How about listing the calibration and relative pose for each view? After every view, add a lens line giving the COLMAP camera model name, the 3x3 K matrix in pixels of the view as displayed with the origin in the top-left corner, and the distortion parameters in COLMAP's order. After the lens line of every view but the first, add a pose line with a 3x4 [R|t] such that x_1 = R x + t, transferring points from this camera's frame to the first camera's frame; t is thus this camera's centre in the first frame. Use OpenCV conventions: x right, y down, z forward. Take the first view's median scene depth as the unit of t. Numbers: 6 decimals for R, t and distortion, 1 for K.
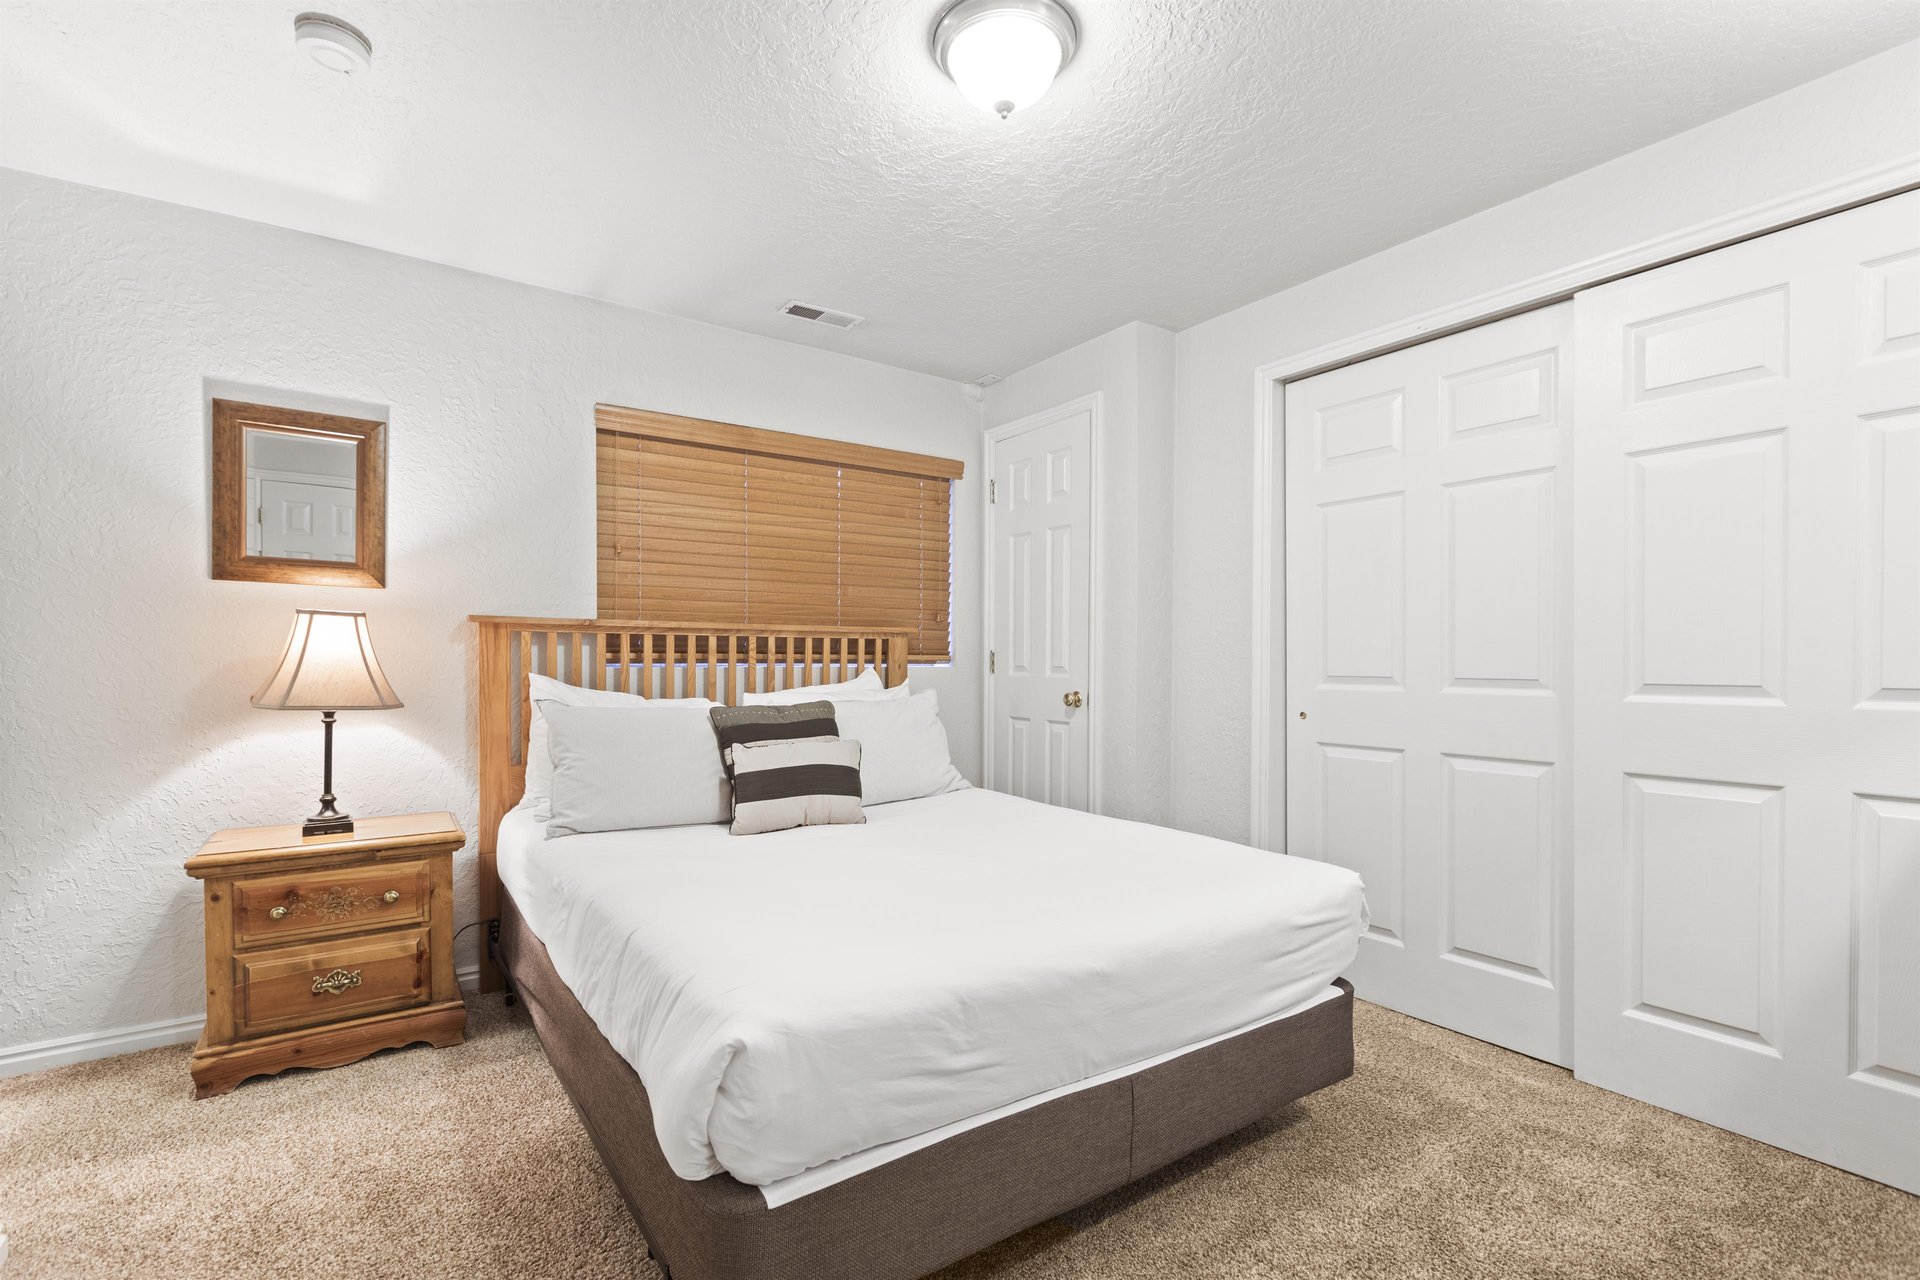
lens RADIAL K [[900.6, 0, 956.1], [0, 900.6, 663.9], [0, 0, 1]] dist [0.000221, -0.000084]
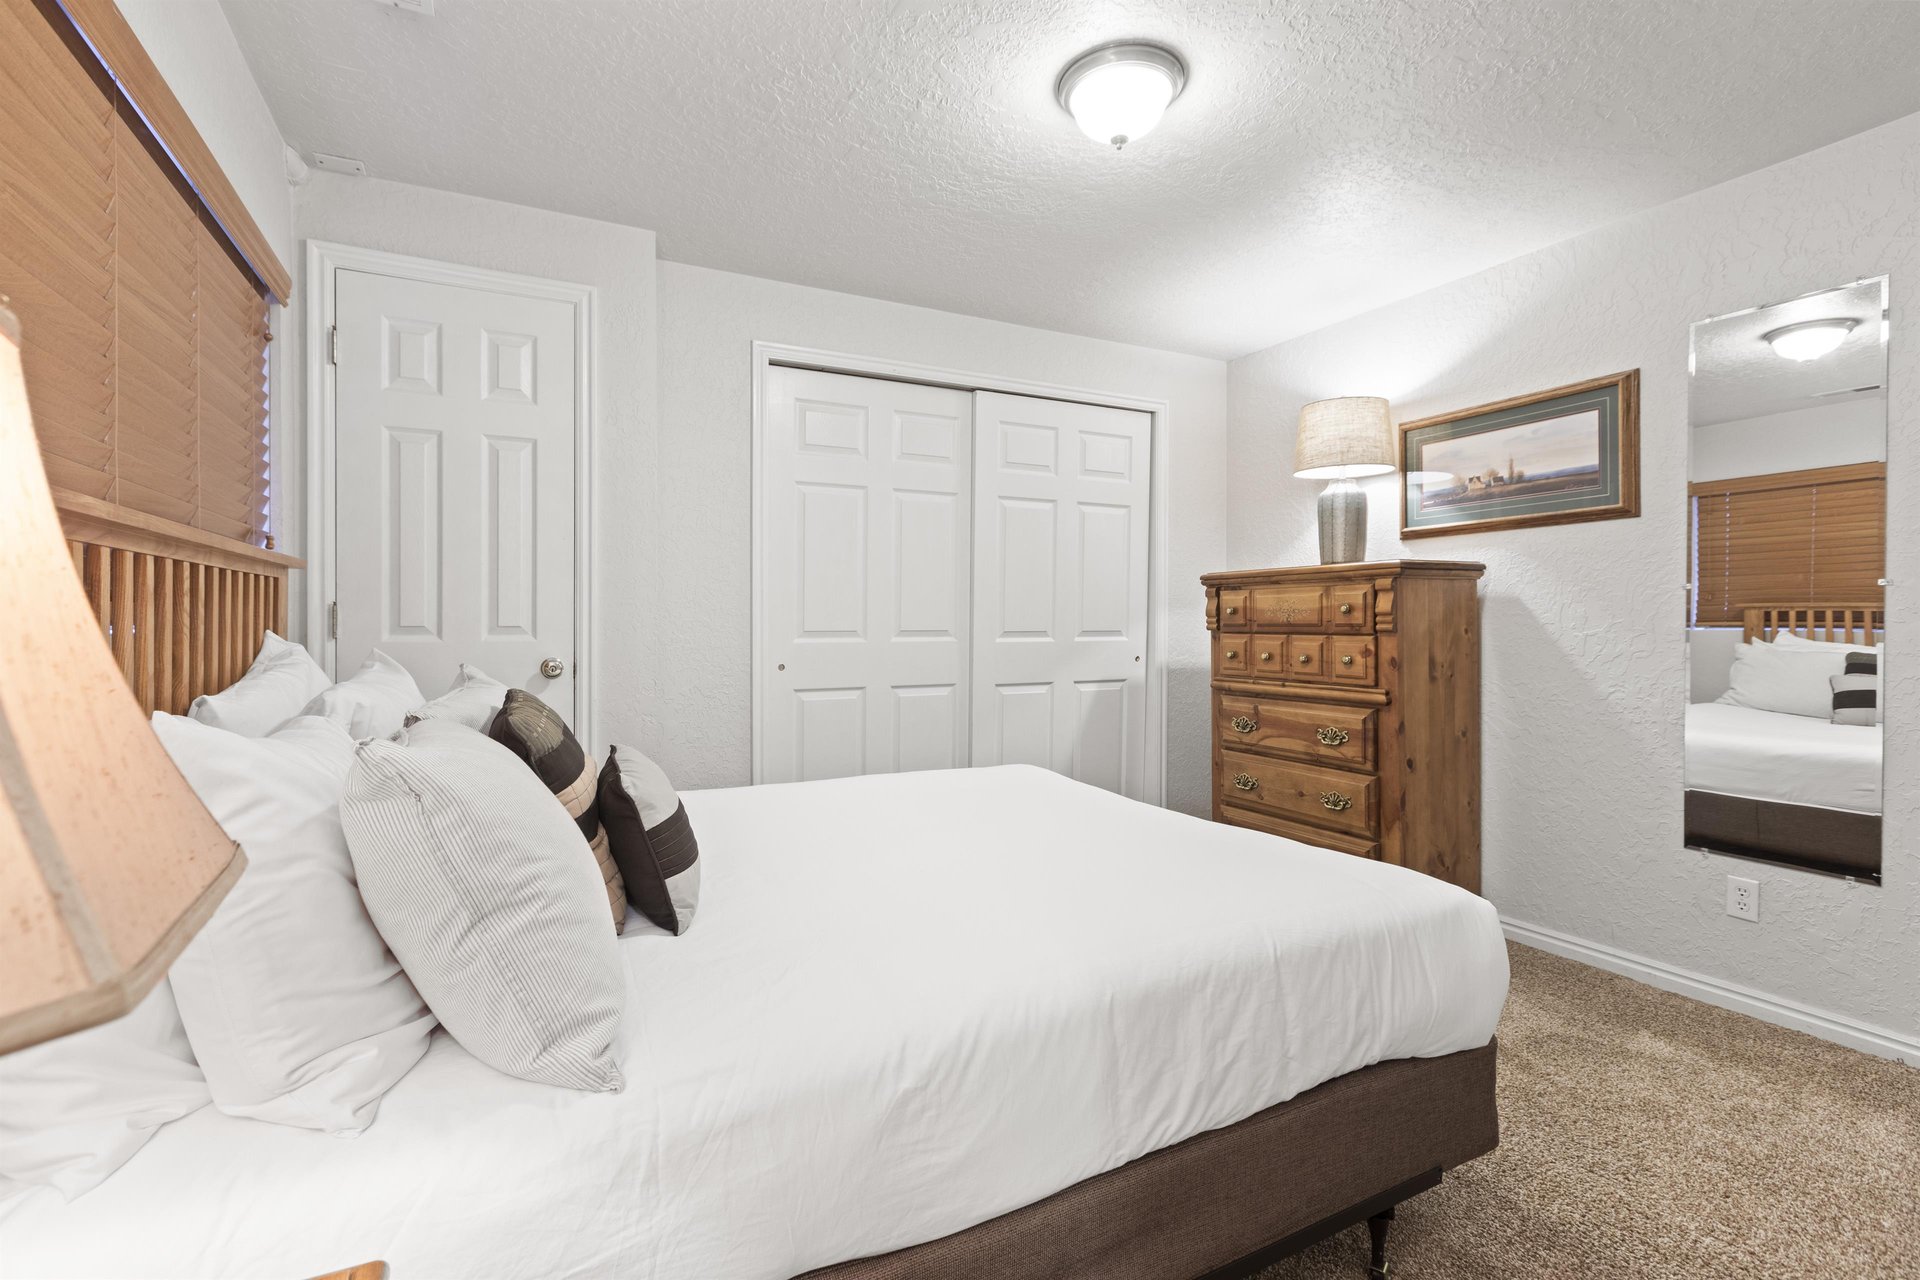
lens RADIAL K [[857.6, 0, 959.5], [0, 857.6, 619.0], [0, 0, 1]] dist [-0.000110, -0.000181]
pose [[0.115093, -0.000958, 0.993354, -0.707012], [0.002932, 0.999996, 0.000624, -0.002629], [-0.993350, 0.002841, 0.115096, 0.720907]]
